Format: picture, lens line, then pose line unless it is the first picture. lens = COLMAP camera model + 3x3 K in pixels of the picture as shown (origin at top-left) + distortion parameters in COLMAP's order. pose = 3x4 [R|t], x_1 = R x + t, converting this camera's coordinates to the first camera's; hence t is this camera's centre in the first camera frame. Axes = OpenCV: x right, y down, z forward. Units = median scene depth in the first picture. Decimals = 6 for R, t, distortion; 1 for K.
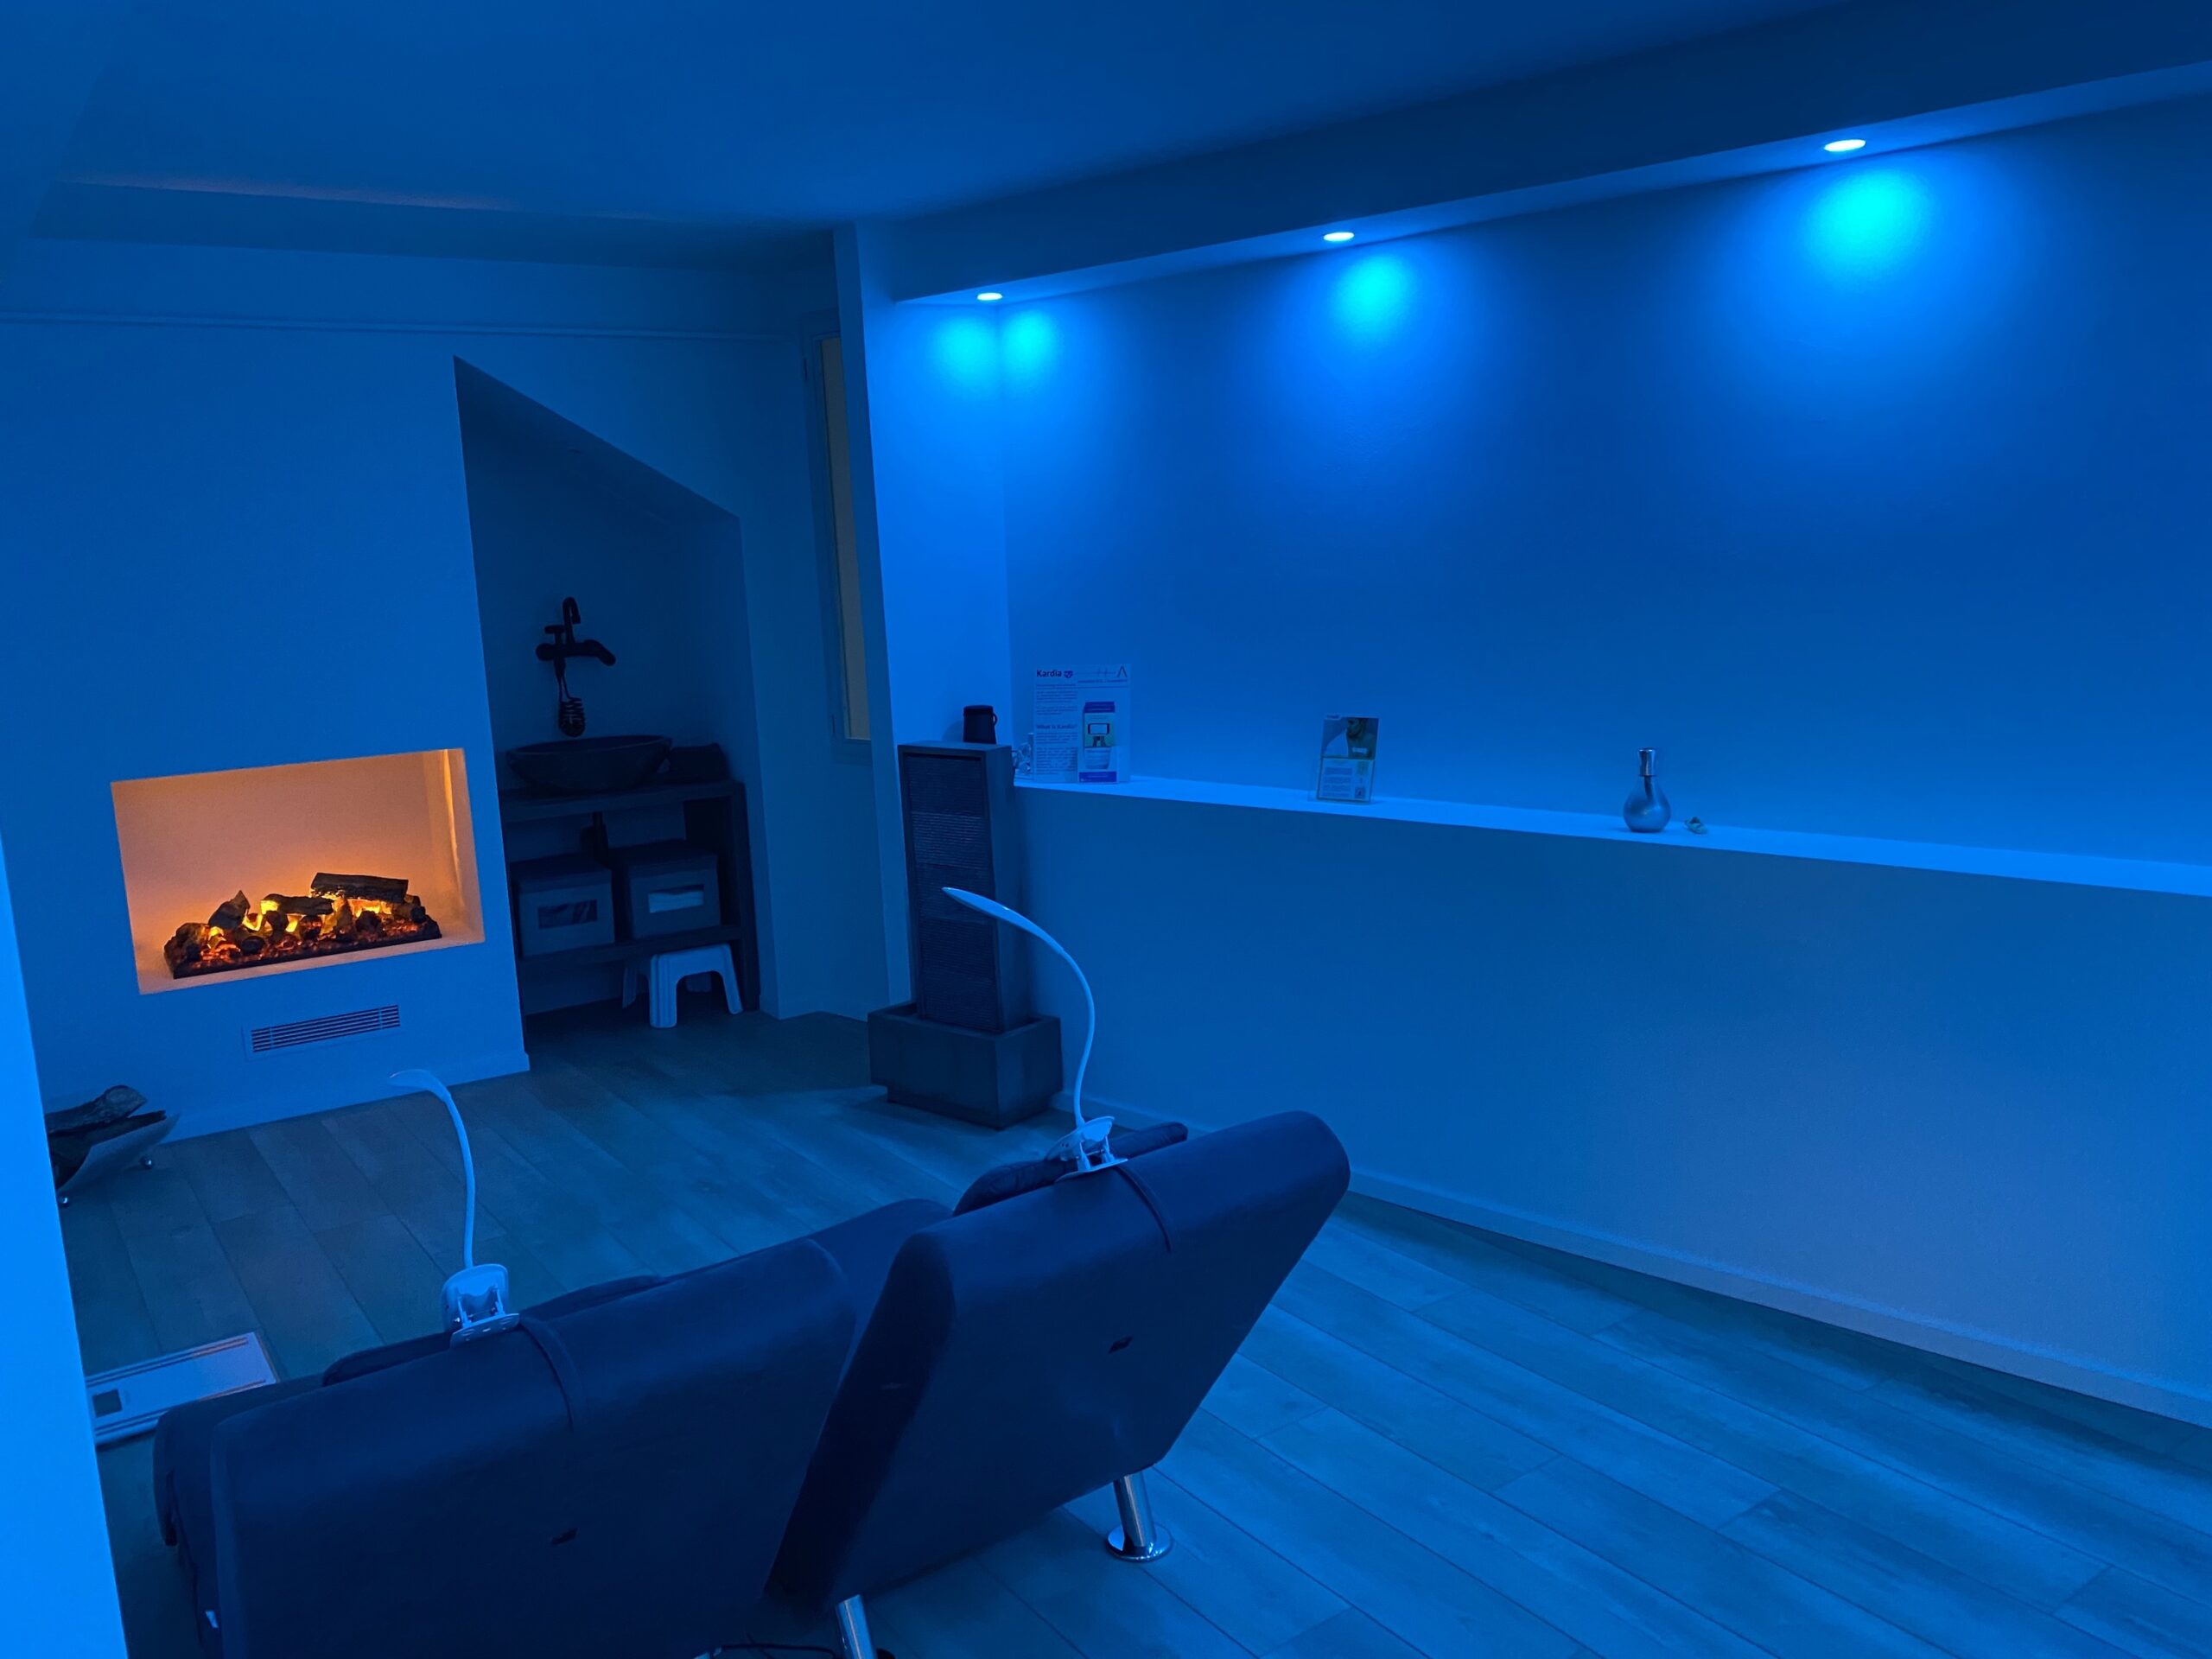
lens RADIAL K [[1672.1, 0, 1106.0], [0, 1672.1, 829.5], [0, 0, 1]] dist [0.075673, -0.002278]
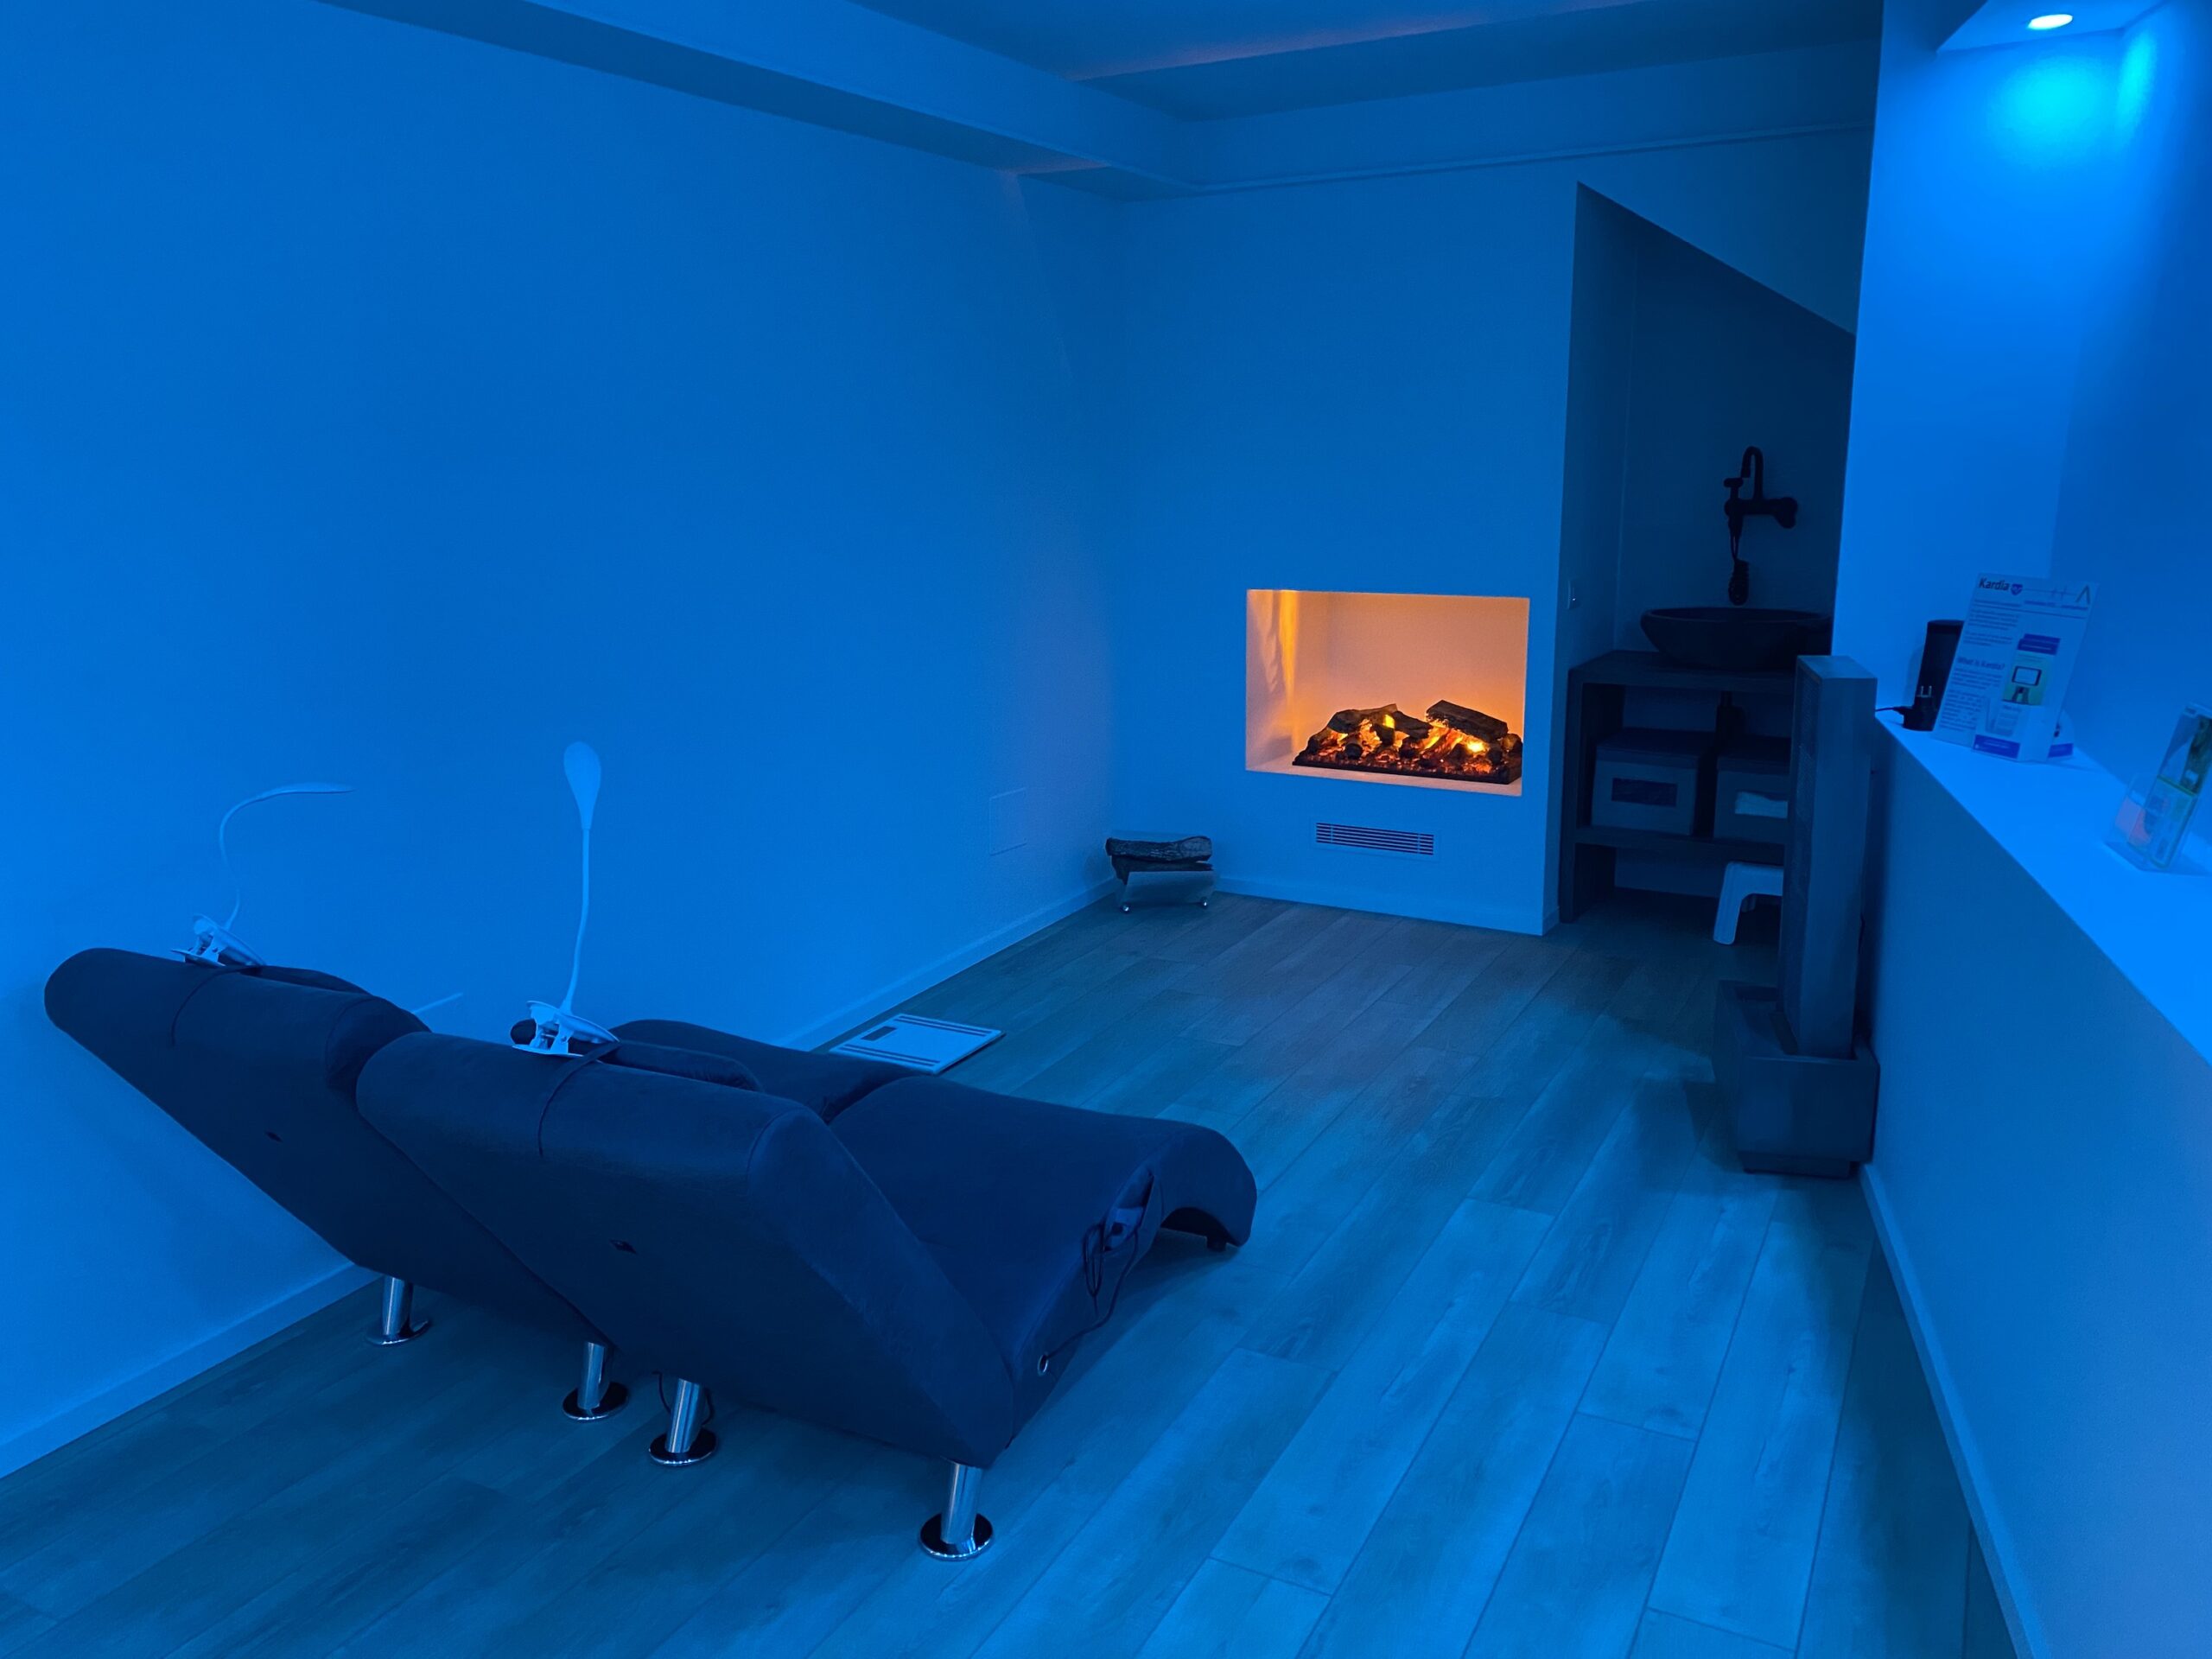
lens RADIAL K [[1642.9, 0, 1104.4], [0, 1642.9, 879.6], [0, 0, 1]] dist [-0.004562, -0.002661]
pose [[0.454103, 0.265737, -0.850396, 0.365180], [-0.154637, 0.963505, 0.218507, -0.061354], [0.877427, 0.032278, 0.478624, 0.333789]]
